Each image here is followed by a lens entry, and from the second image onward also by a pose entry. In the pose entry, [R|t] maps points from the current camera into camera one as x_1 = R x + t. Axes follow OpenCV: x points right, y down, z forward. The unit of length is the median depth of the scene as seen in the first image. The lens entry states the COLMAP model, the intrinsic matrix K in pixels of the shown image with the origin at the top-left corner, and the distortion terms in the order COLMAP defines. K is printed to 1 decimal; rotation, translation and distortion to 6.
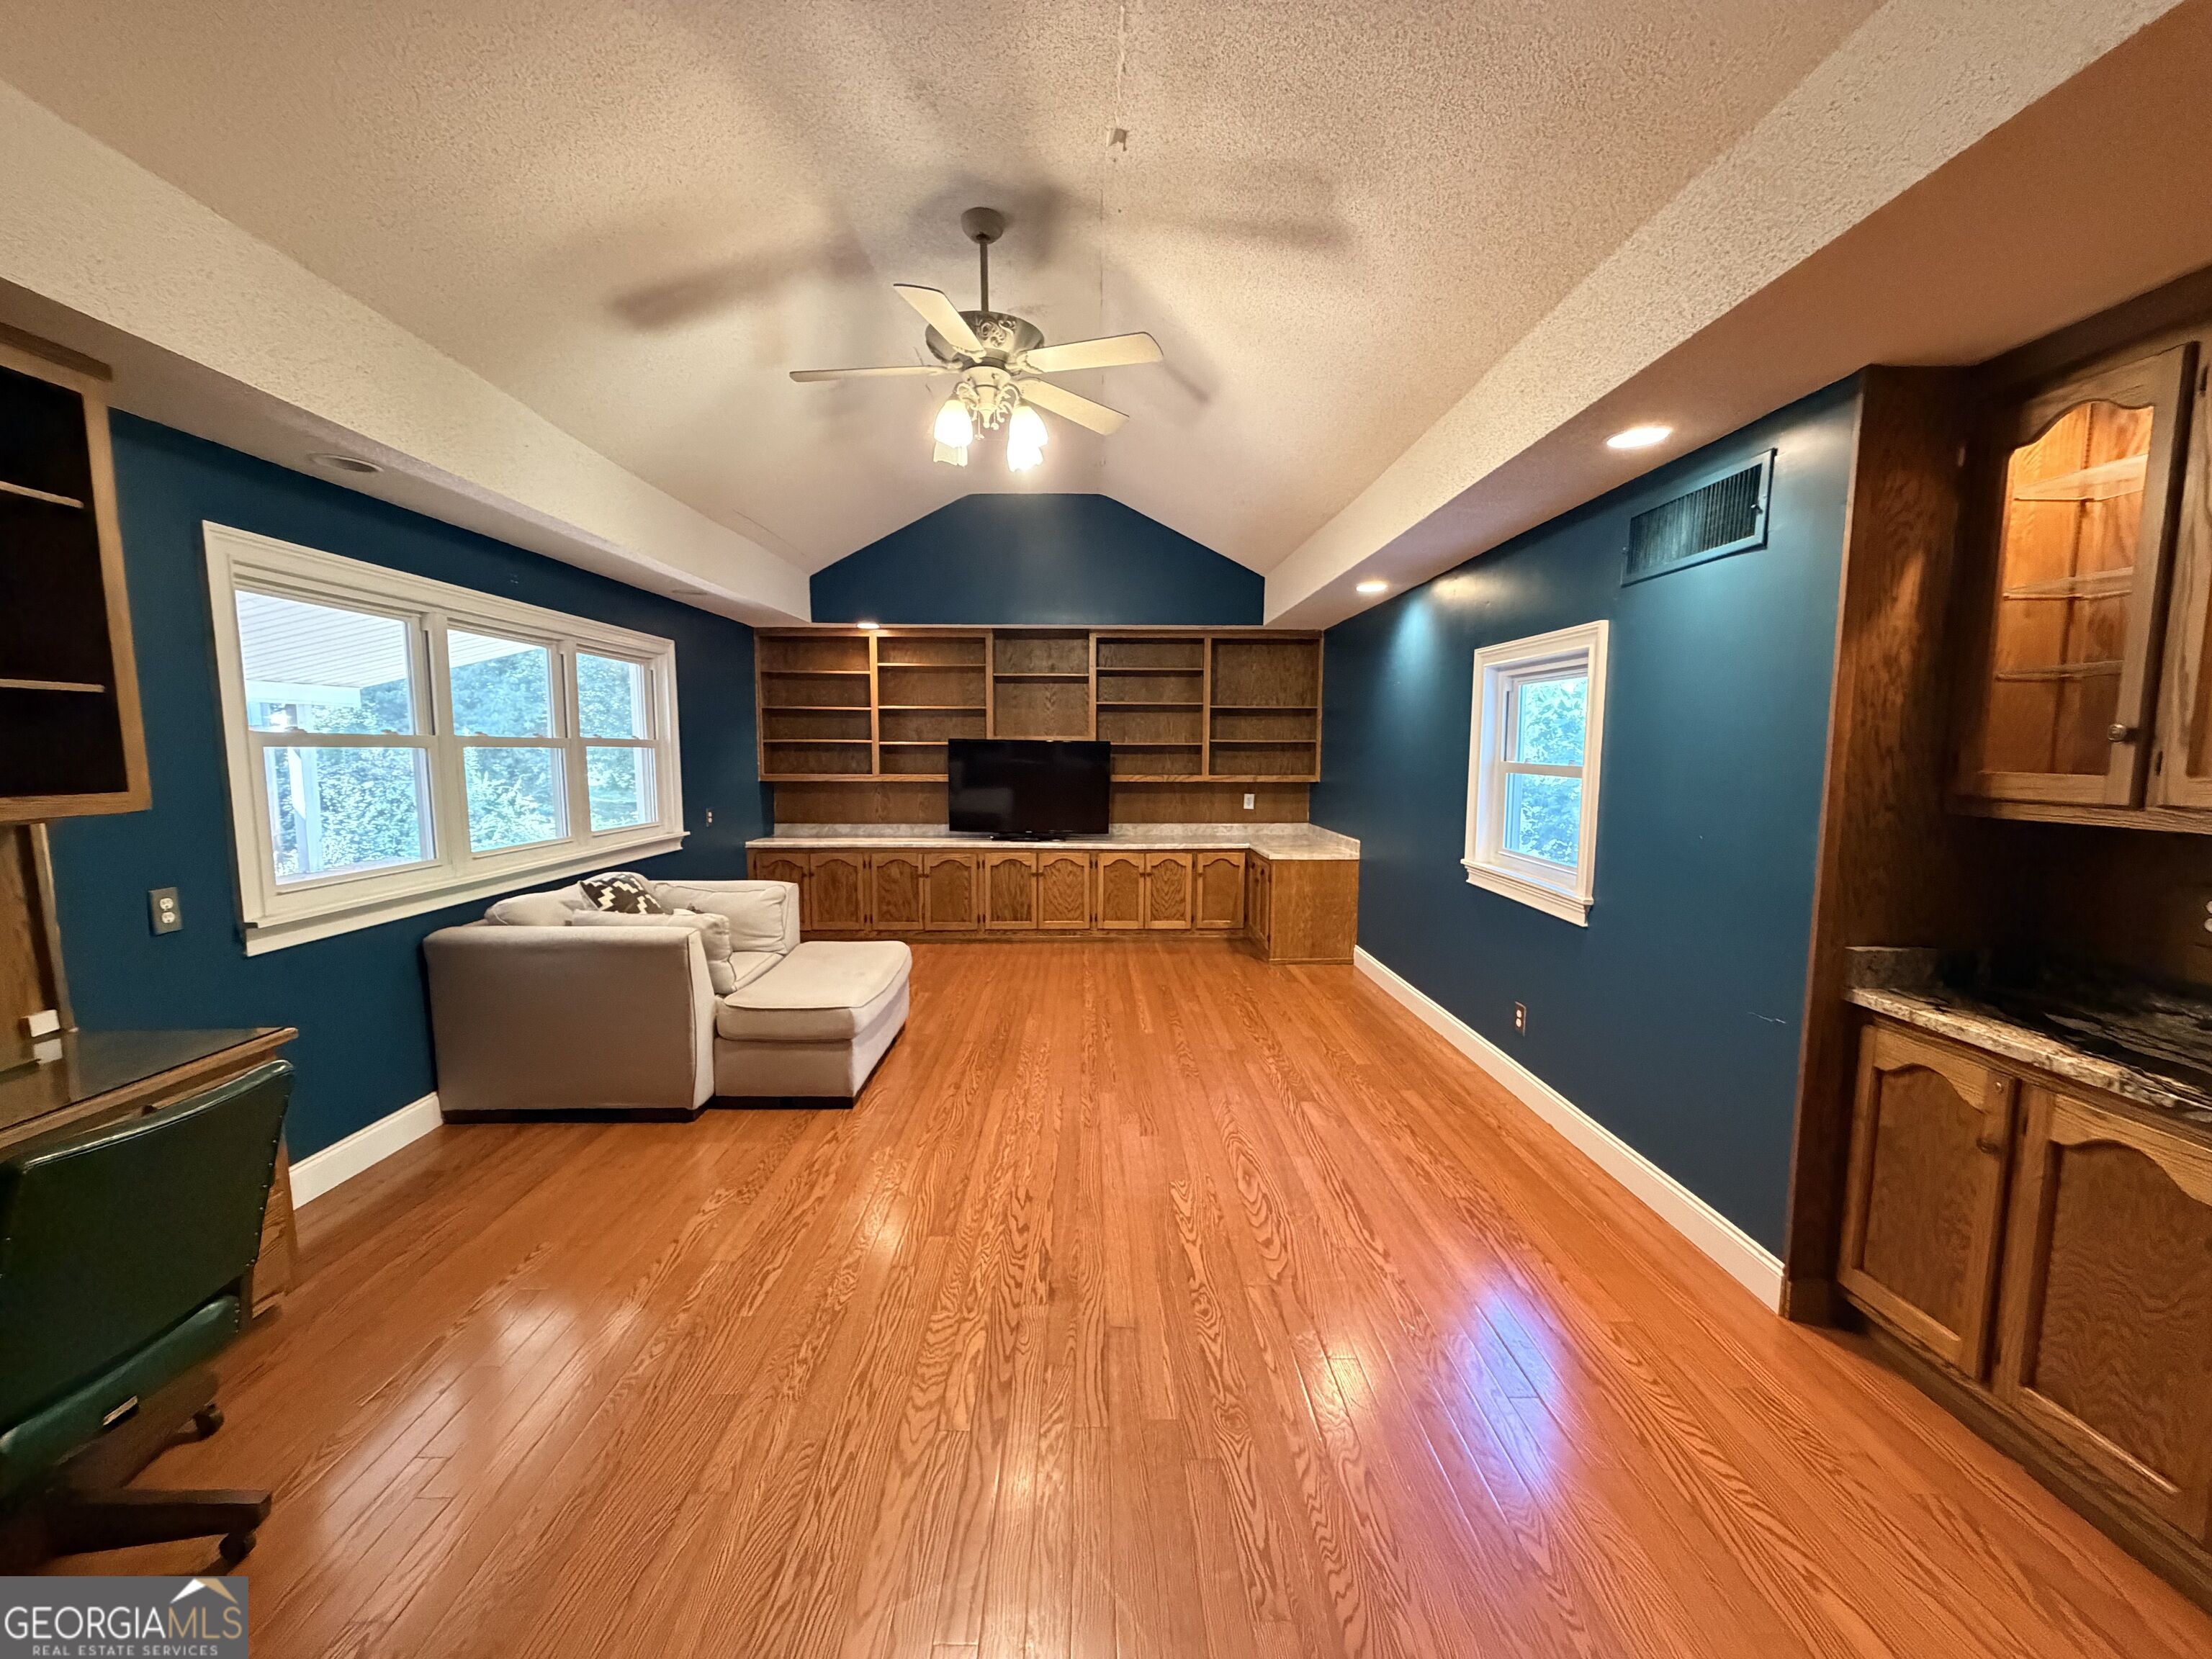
lens RADIAL K [[881.5, 0, 1100.7], [0, 881.5, 829.8], [0, 0, 1]] dist [-0.000762, 0.000509]
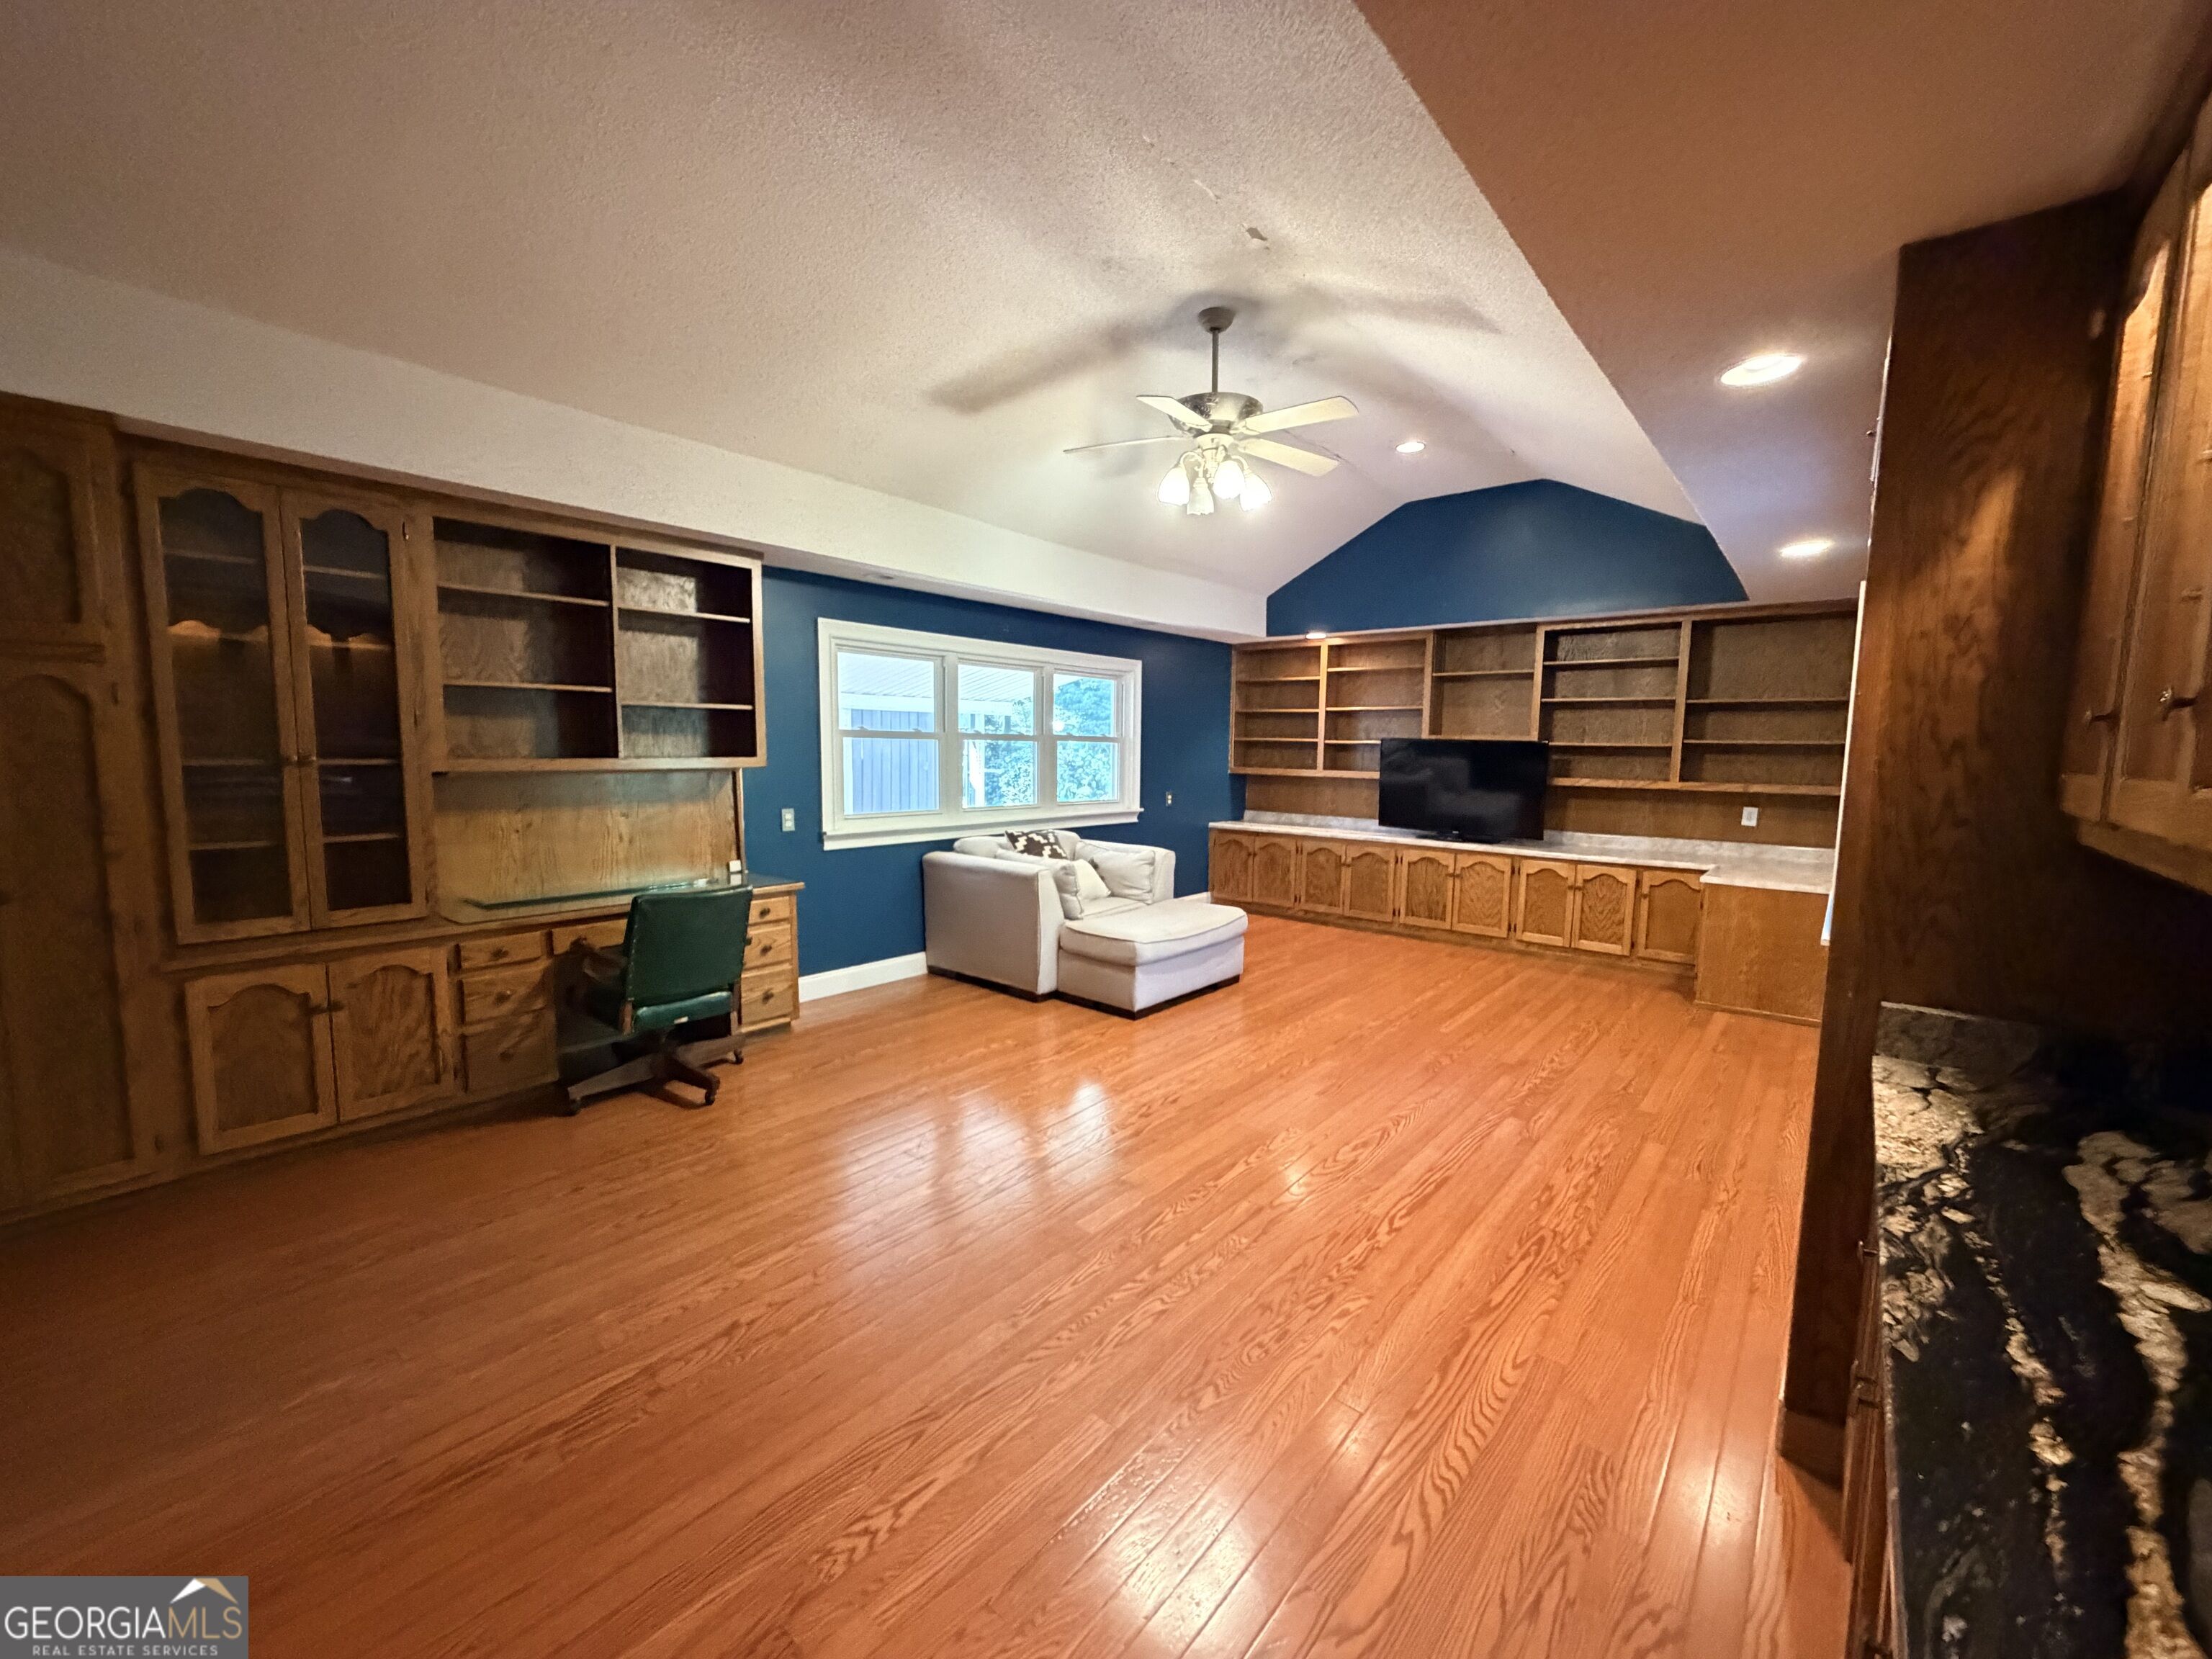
lens RADIAL K [[881.5, 0, 1100.7], [0, 881.5, 829.8], [0, 0, 1]] dist [-0.000762, 0.000509]
pose [[0.752450, 0.071989, -0.654703, 0.390929], [-0.074336, 0.996940, 0.024185, 0.007697], [0.654441, 0.030470, 0.755499, -0.013036]]
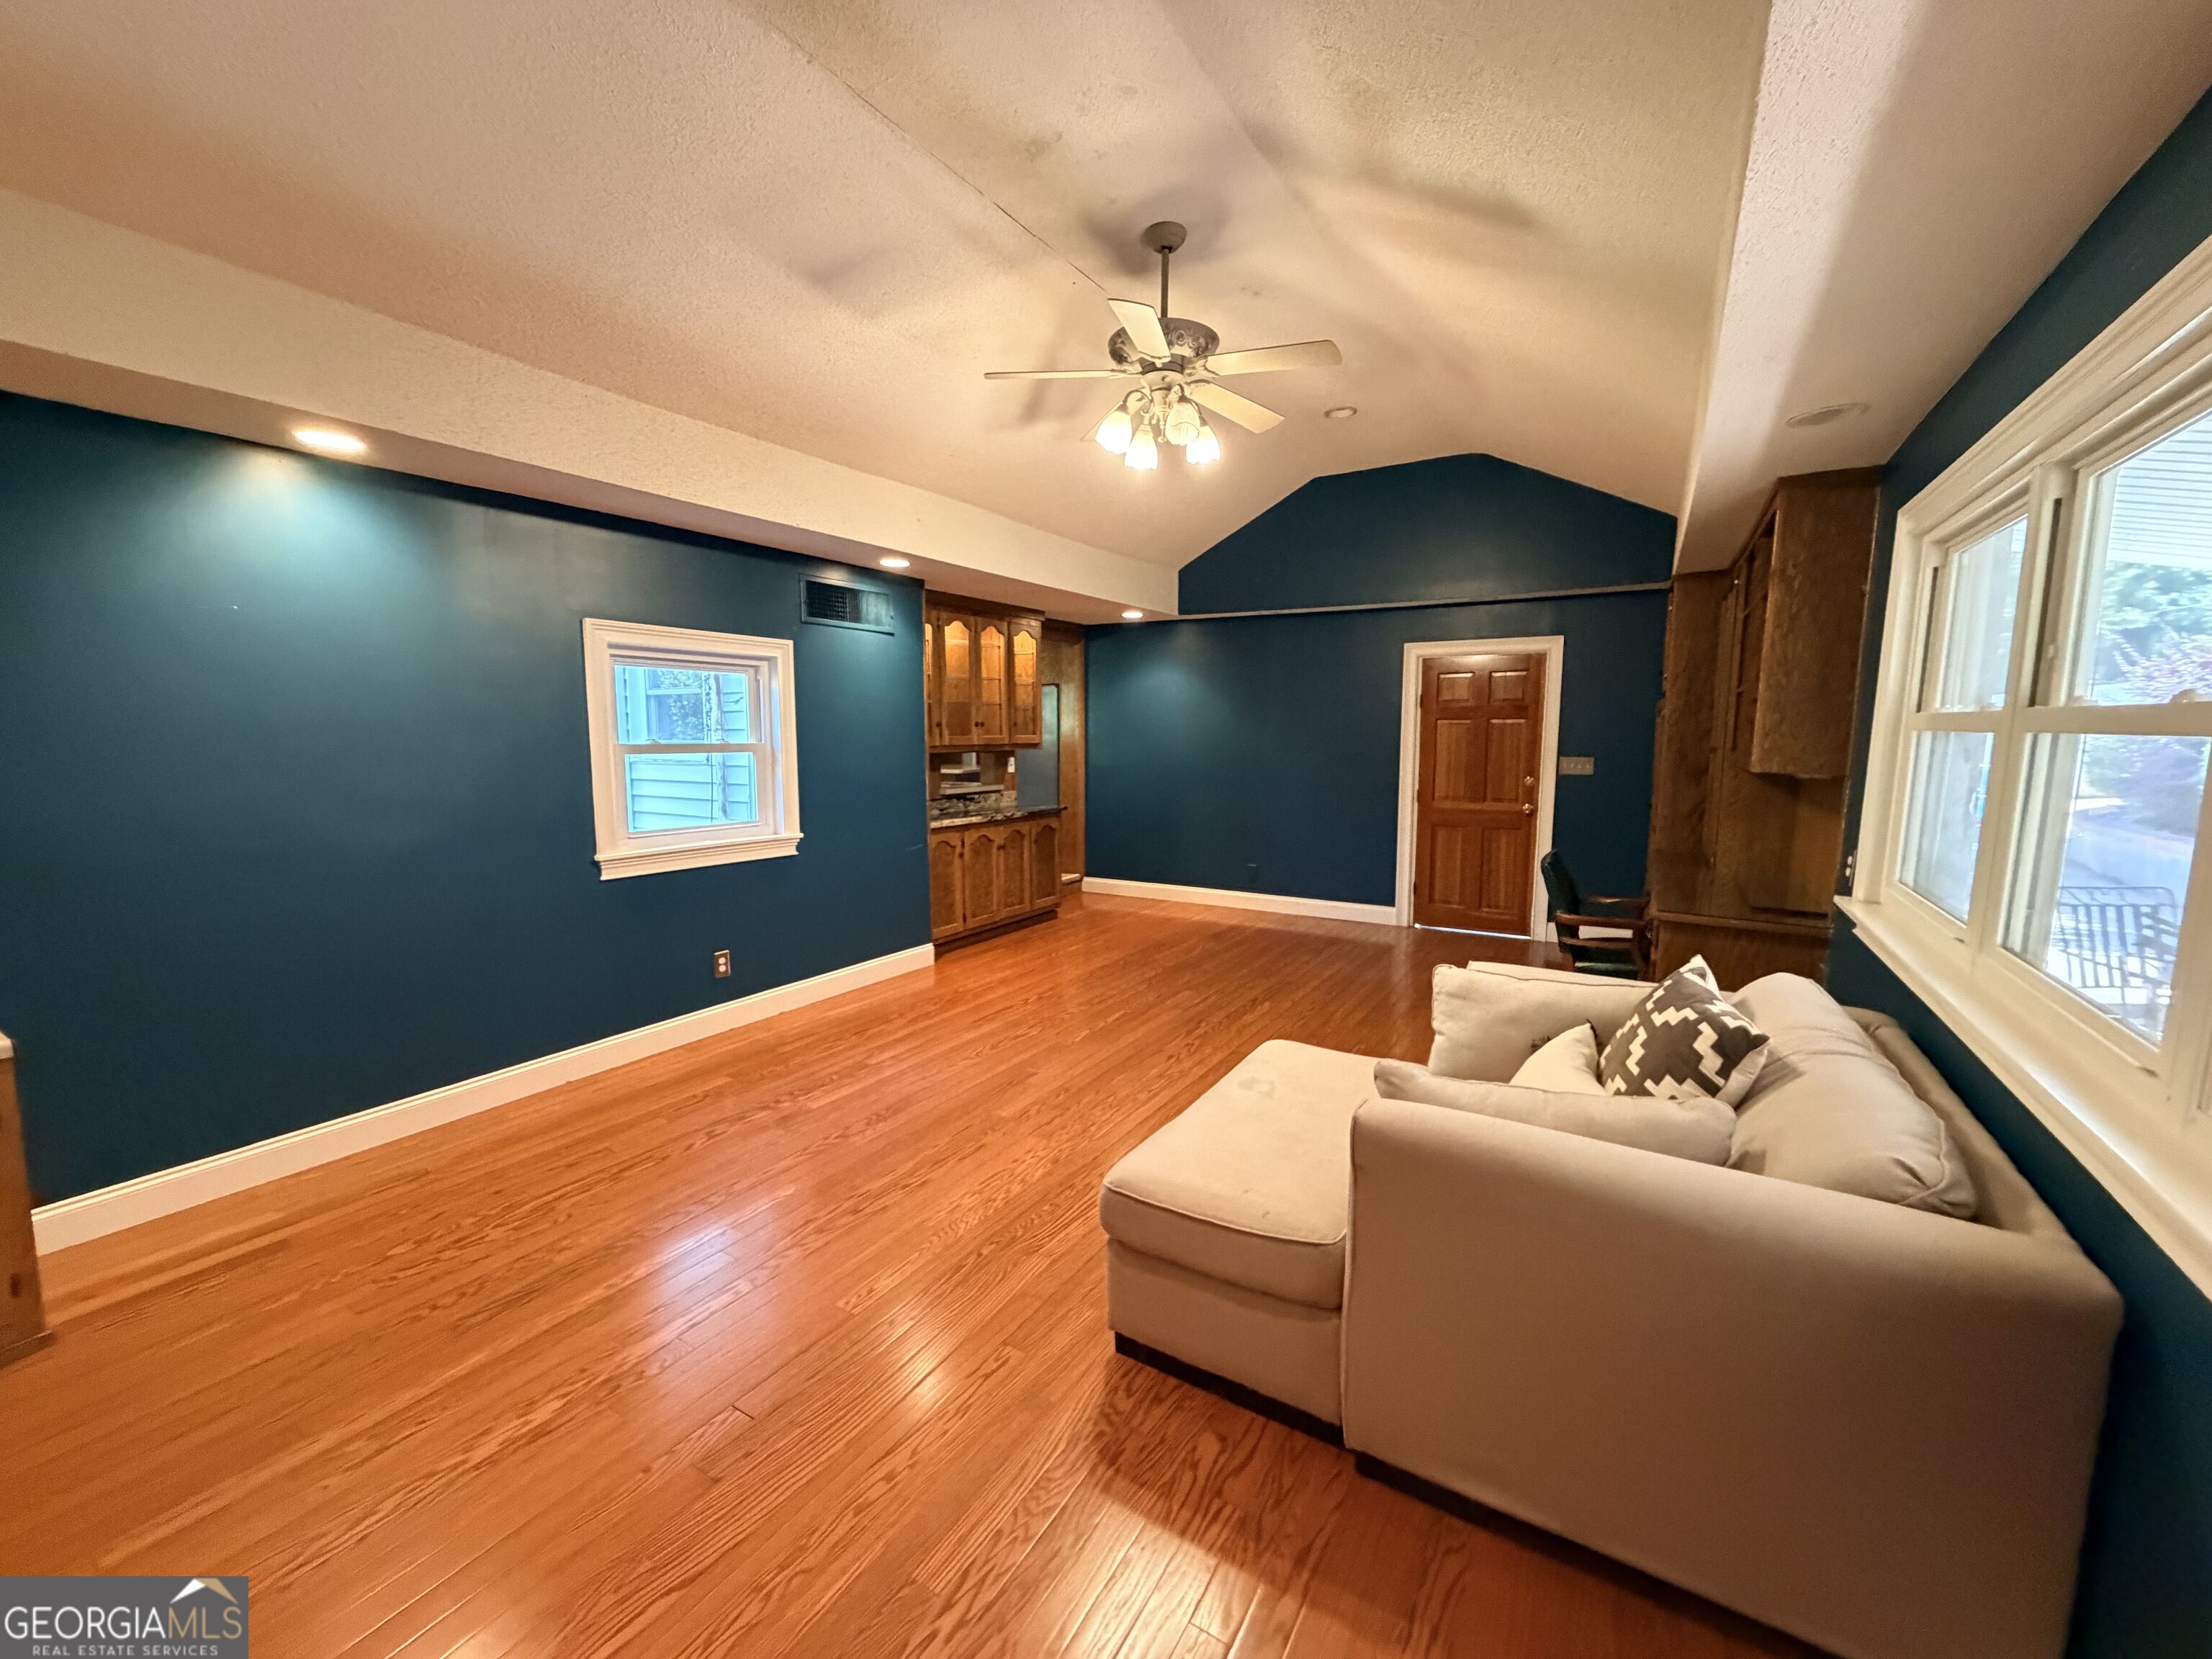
lens RADIAL K [[881.5, 0, 1100.7], [0, 881.5, 829.8], [0, 0, 1]] dist [-0.000762, 0.000509]
pose [[-0.842269, -0.061199, 0.535572, -0.437403], [0.049933, 0.980405, 0.190557, -0.122353], [-0.536740, 0.187243, -0.822709, 1.318790]]
